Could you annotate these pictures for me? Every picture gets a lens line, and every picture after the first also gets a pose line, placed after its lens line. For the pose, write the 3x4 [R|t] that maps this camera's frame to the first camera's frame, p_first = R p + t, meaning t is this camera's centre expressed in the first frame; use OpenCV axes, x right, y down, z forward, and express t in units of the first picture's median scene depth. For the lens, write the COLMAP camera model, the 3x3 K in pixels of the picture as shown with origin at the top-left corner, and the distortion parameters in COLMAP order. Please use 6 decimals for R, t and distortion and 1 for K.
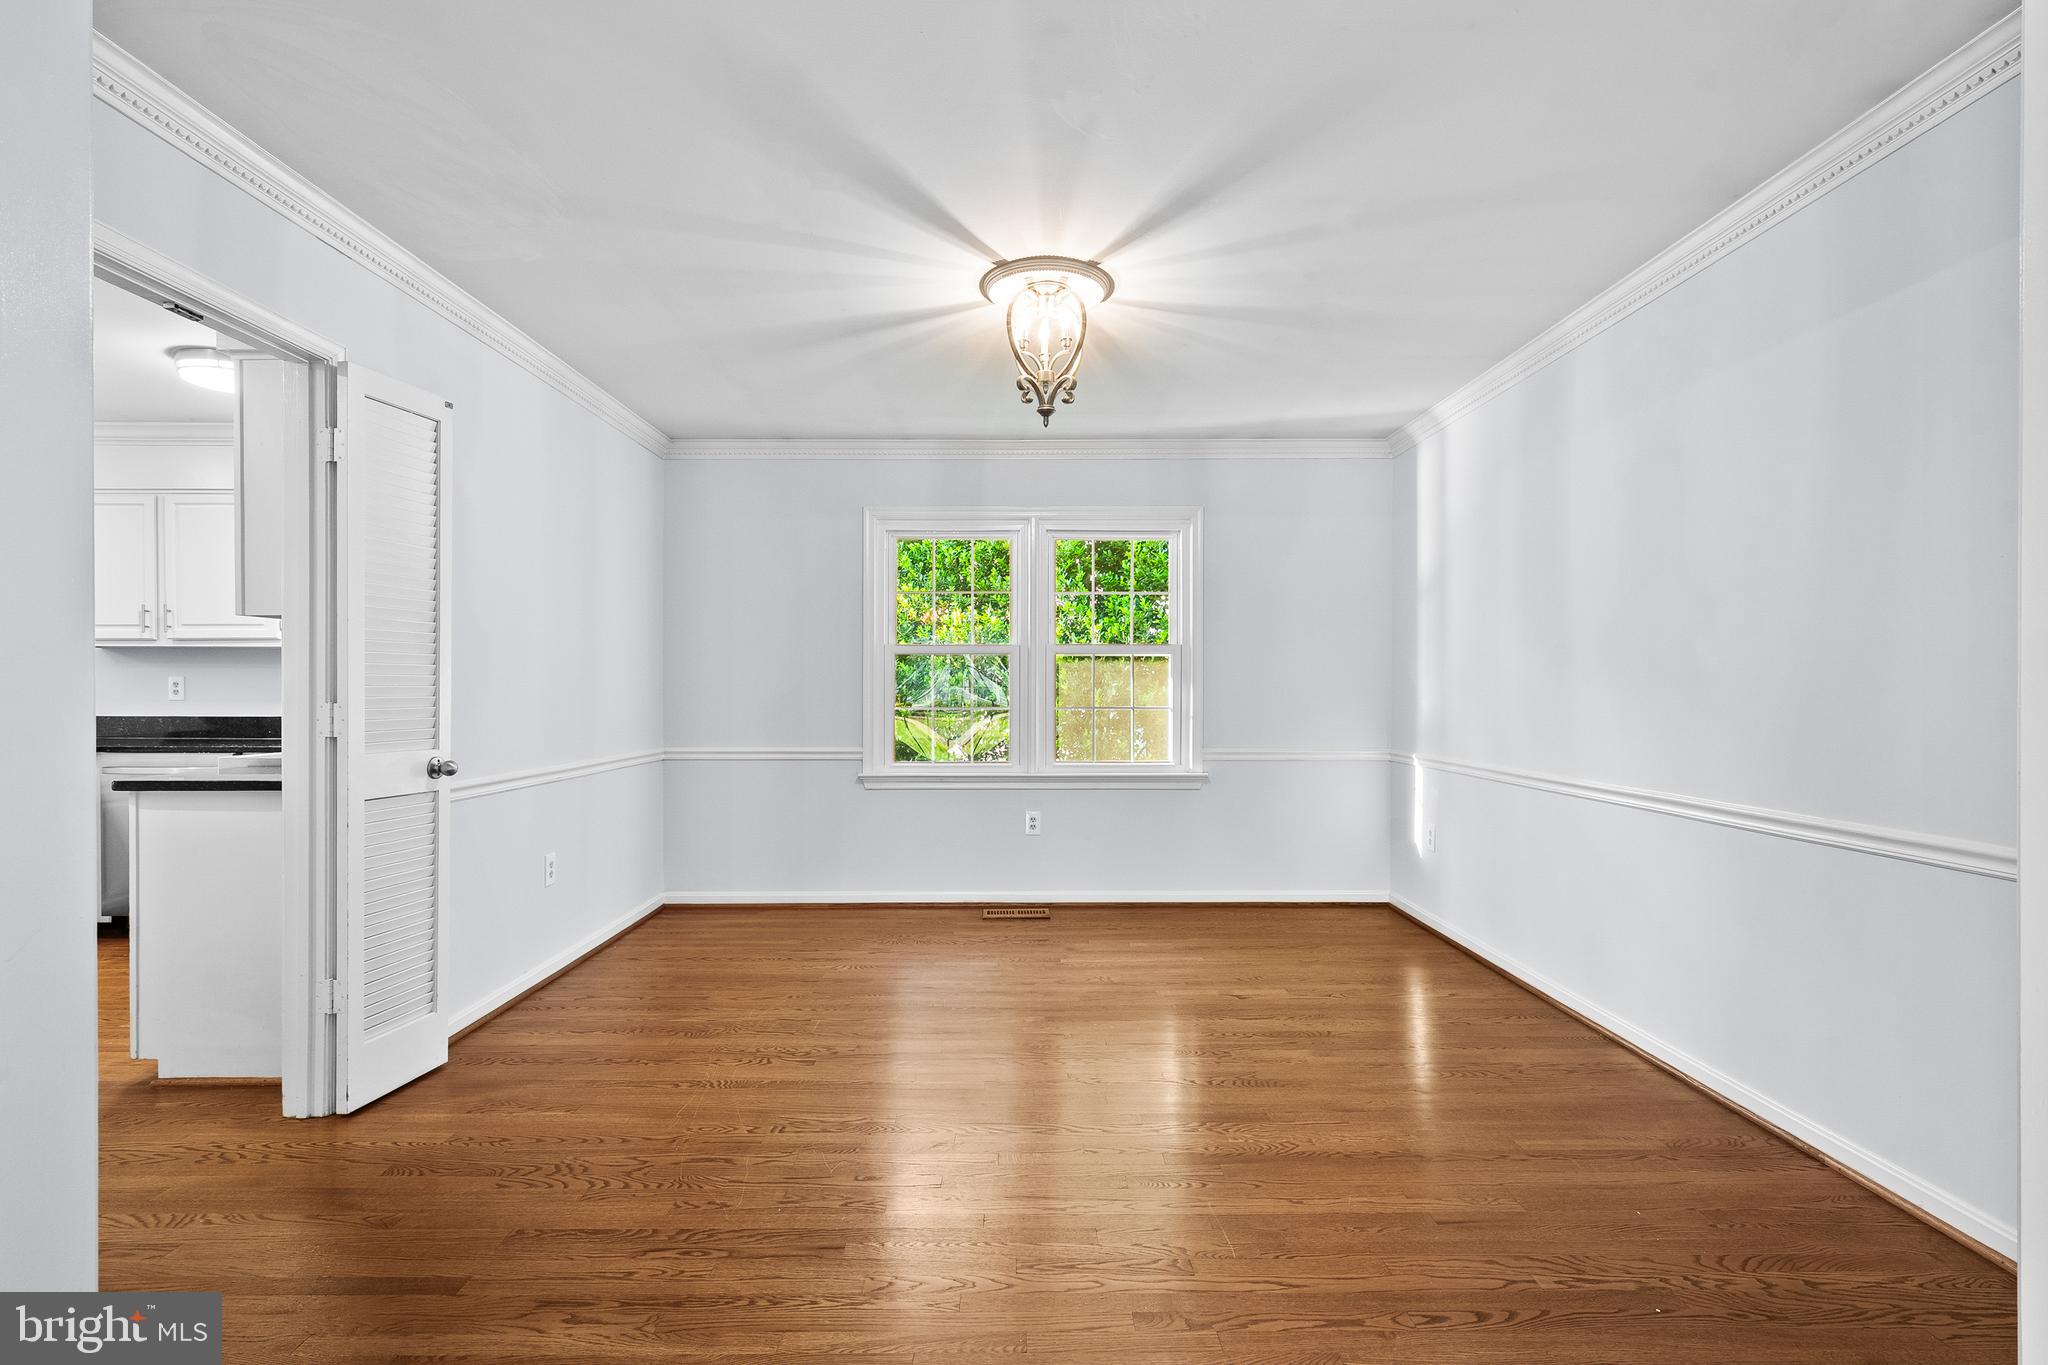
lens RADIAL K [[1012.4, 0, 1055.8], [0, 1012.4, 688.4], [0, 0, 1]] dist [0.010108, -0.003620]
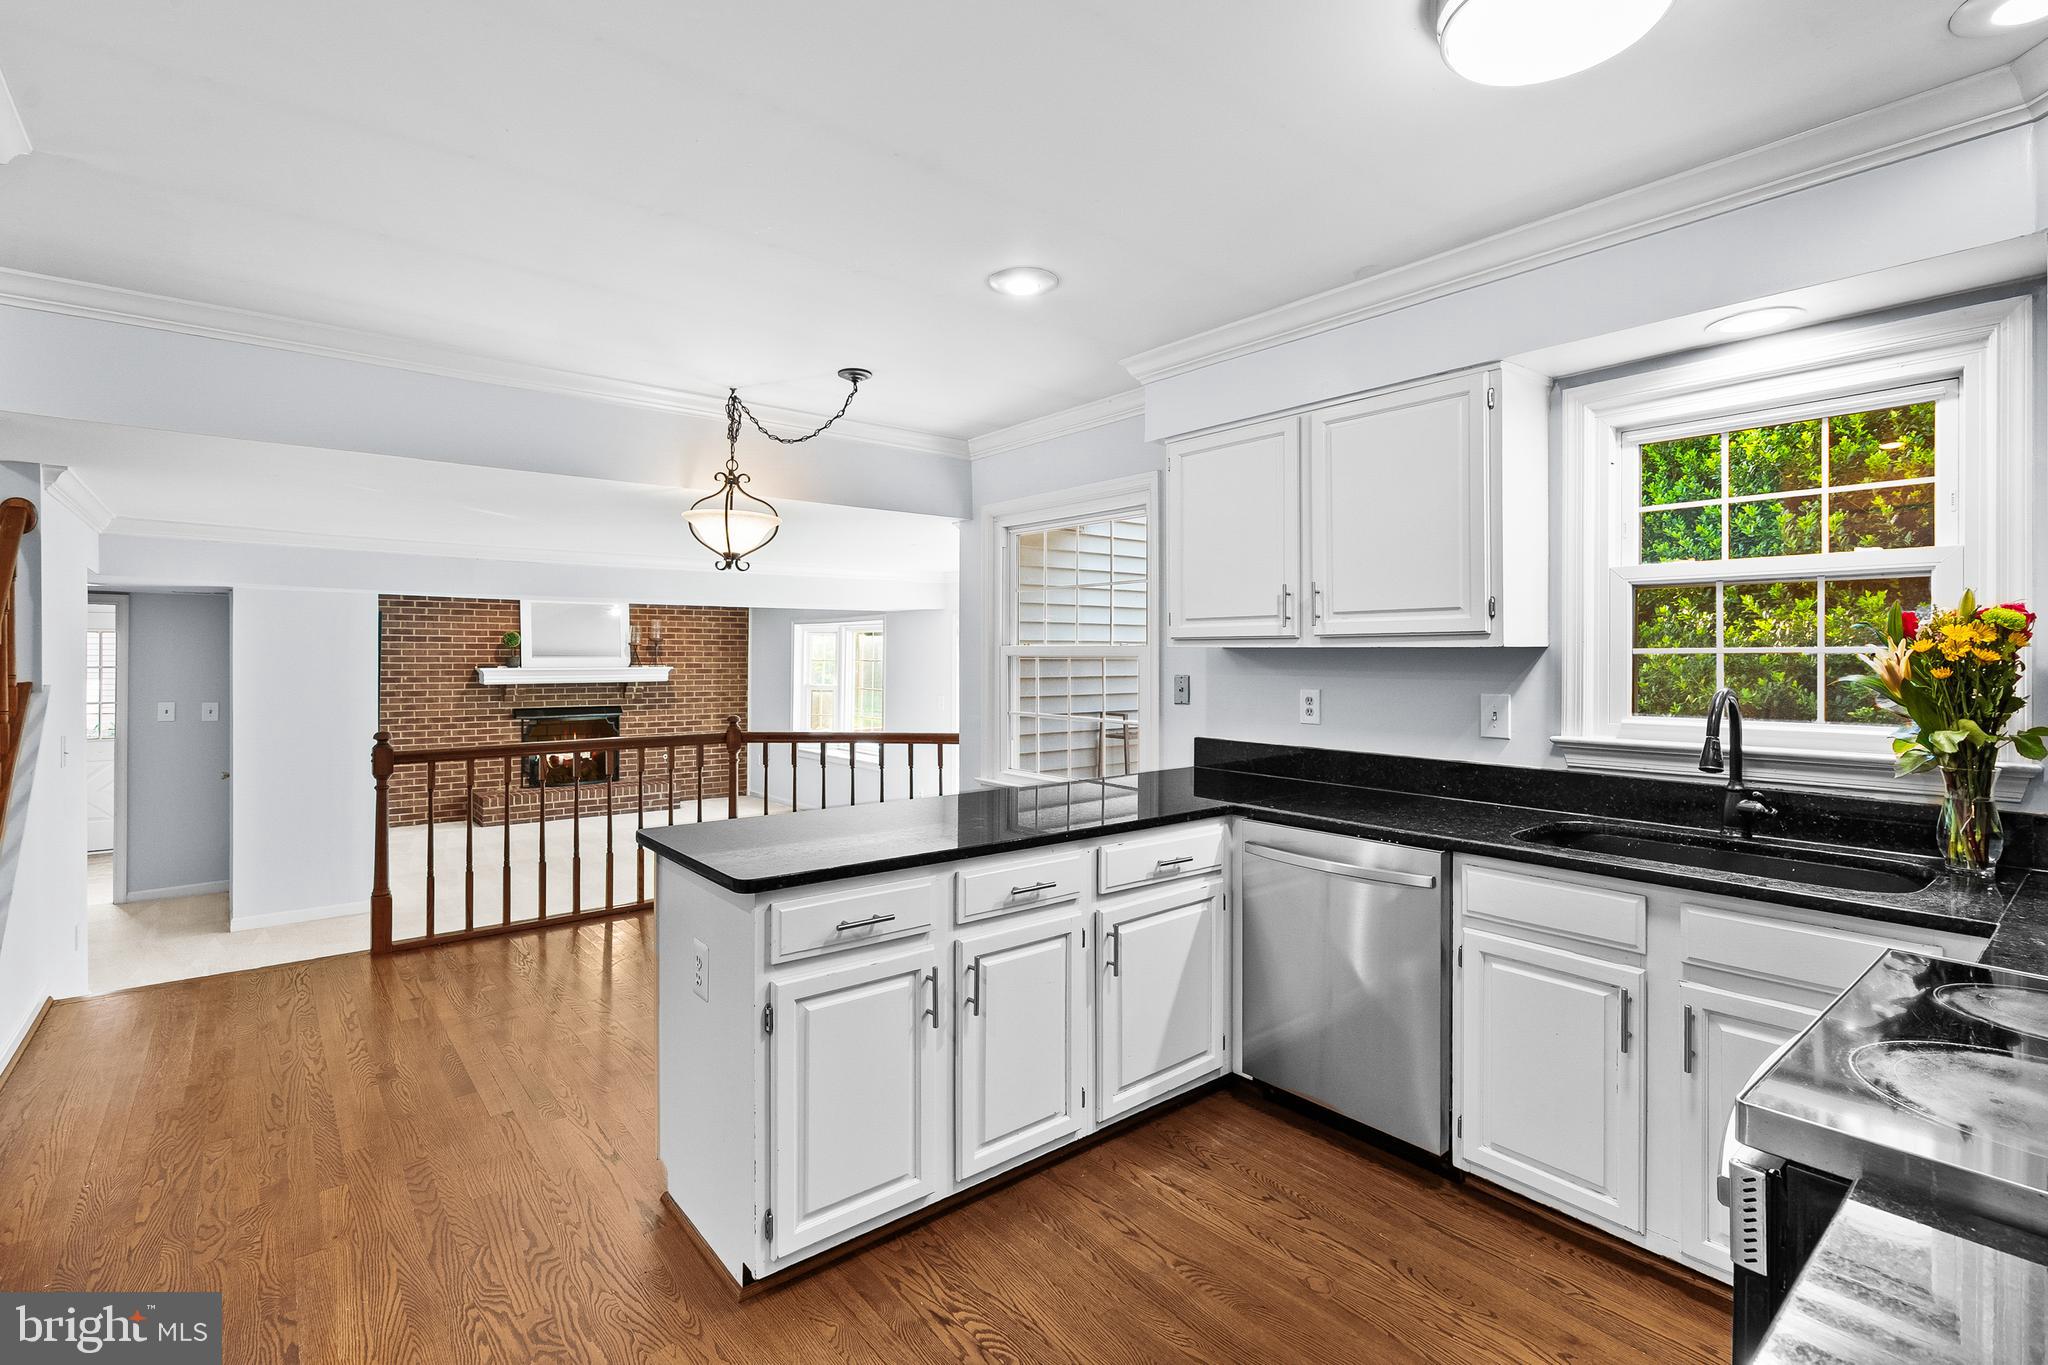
lens RADIAL K [[943.4, 0, 1024.1], [0, 943.4, 654.1], [0, 0, 1]] dist [0.000499, 0.002632]
pose [[0.634652, -0.000944, -0.772797, -0.524459], [0.000489, 1.000000, -0.000820, -0.036470], [0.772798, 0.000142, 0.634652, 0.476242]]
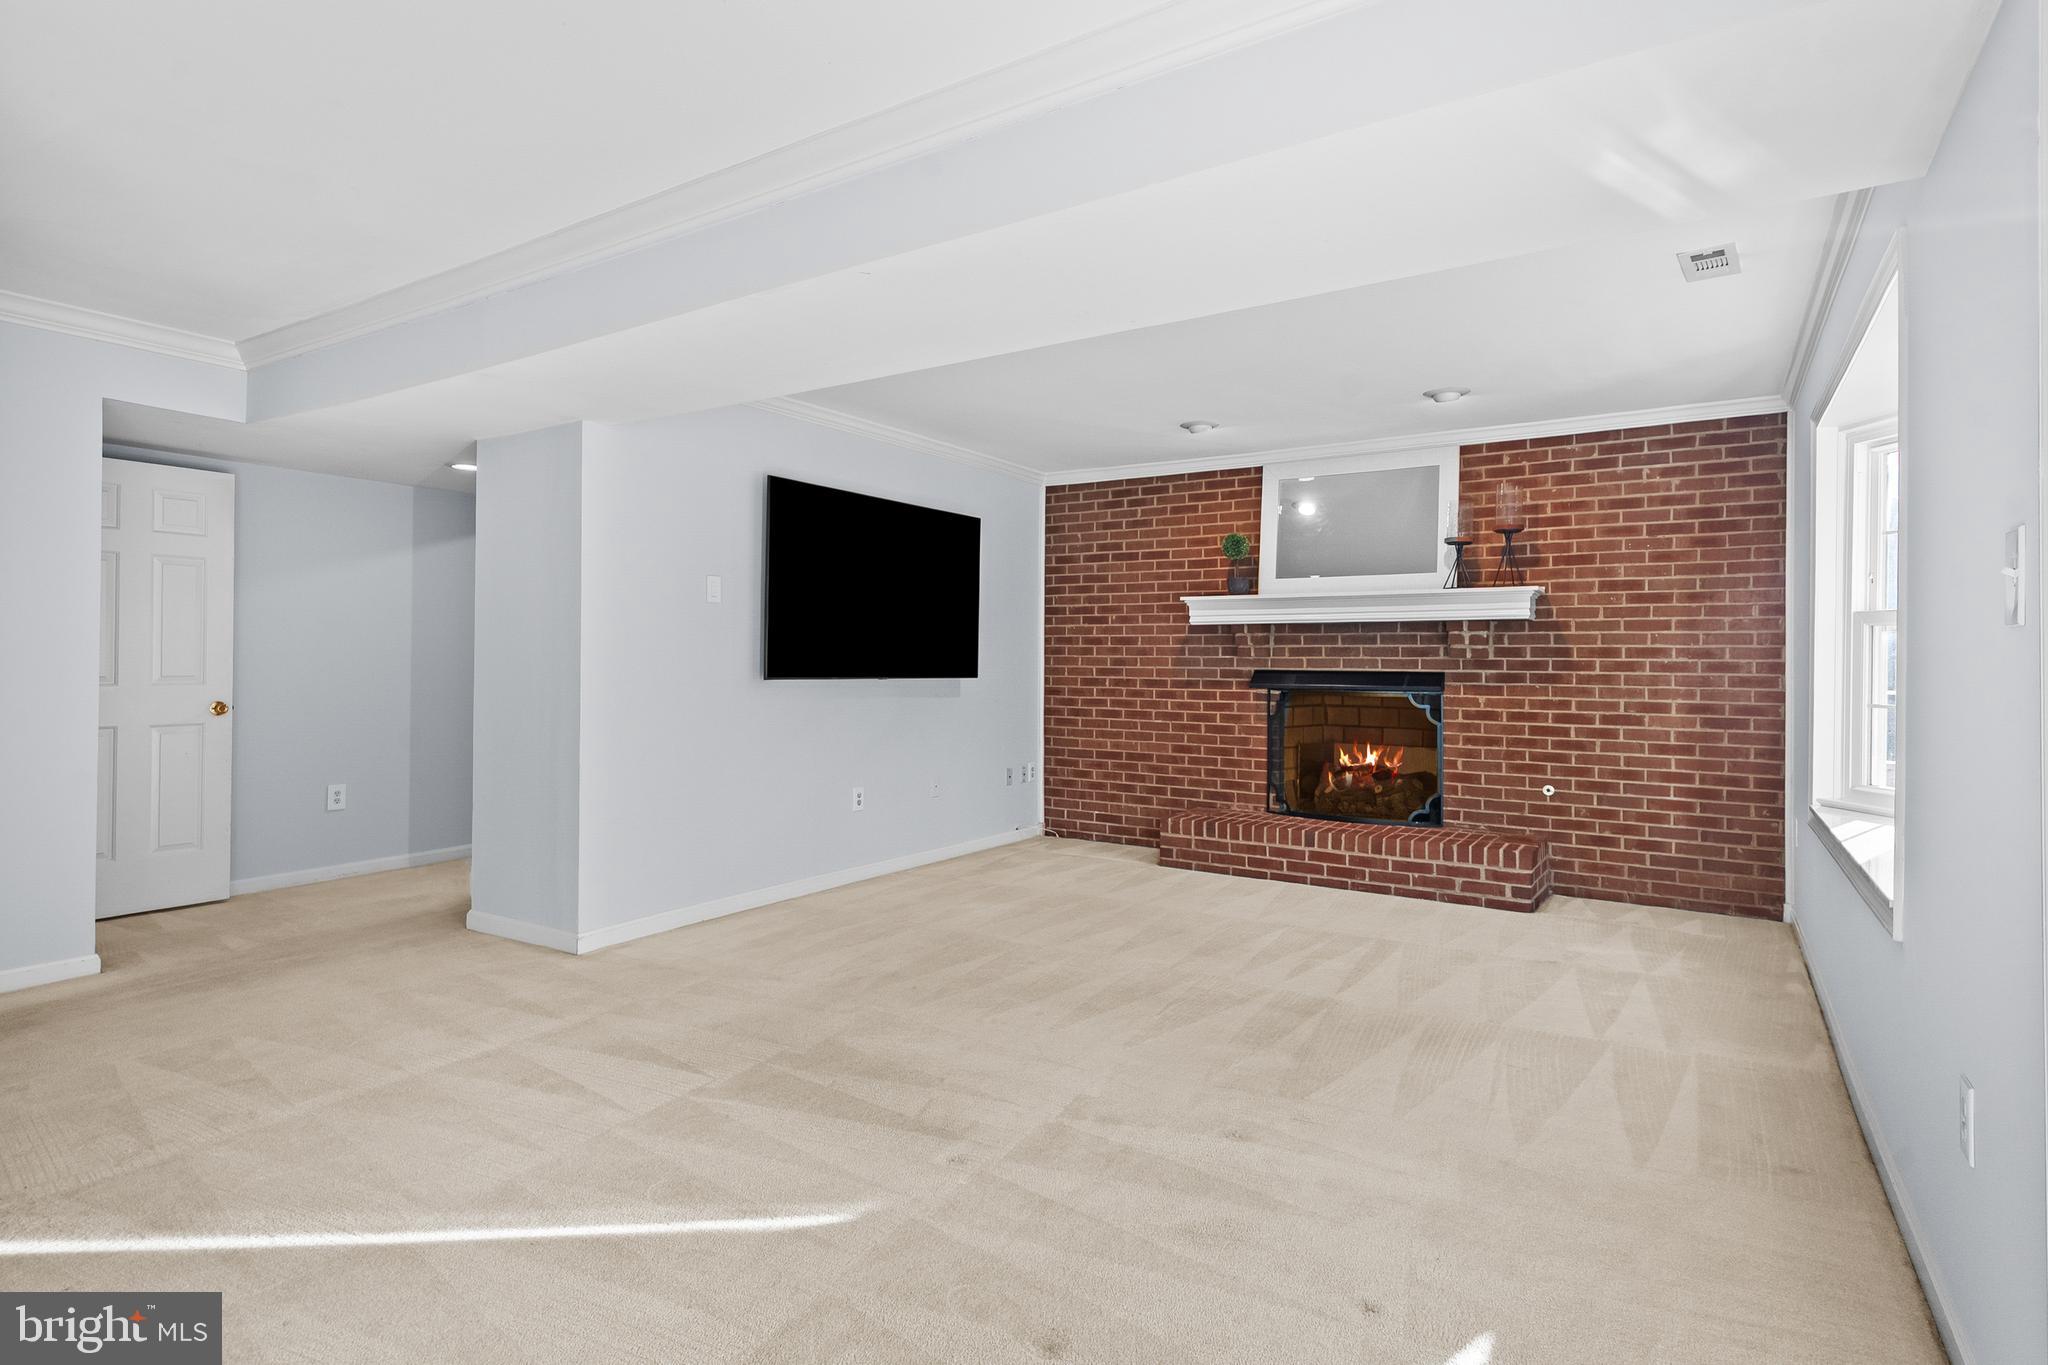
lens RADIAL K [[1066.5, 0, 1011.3], [0, 1066.5, 653.4], [0, 0, 1]] dist [-0.000199, 0.002860]
pose [[-0.536246, -0.017621, -0.843878, -1.504539], [-0.008371, 0.999844, -0.015558, 0.078165], [0.844020, -0.001279, -0.536309, 1.337589]]
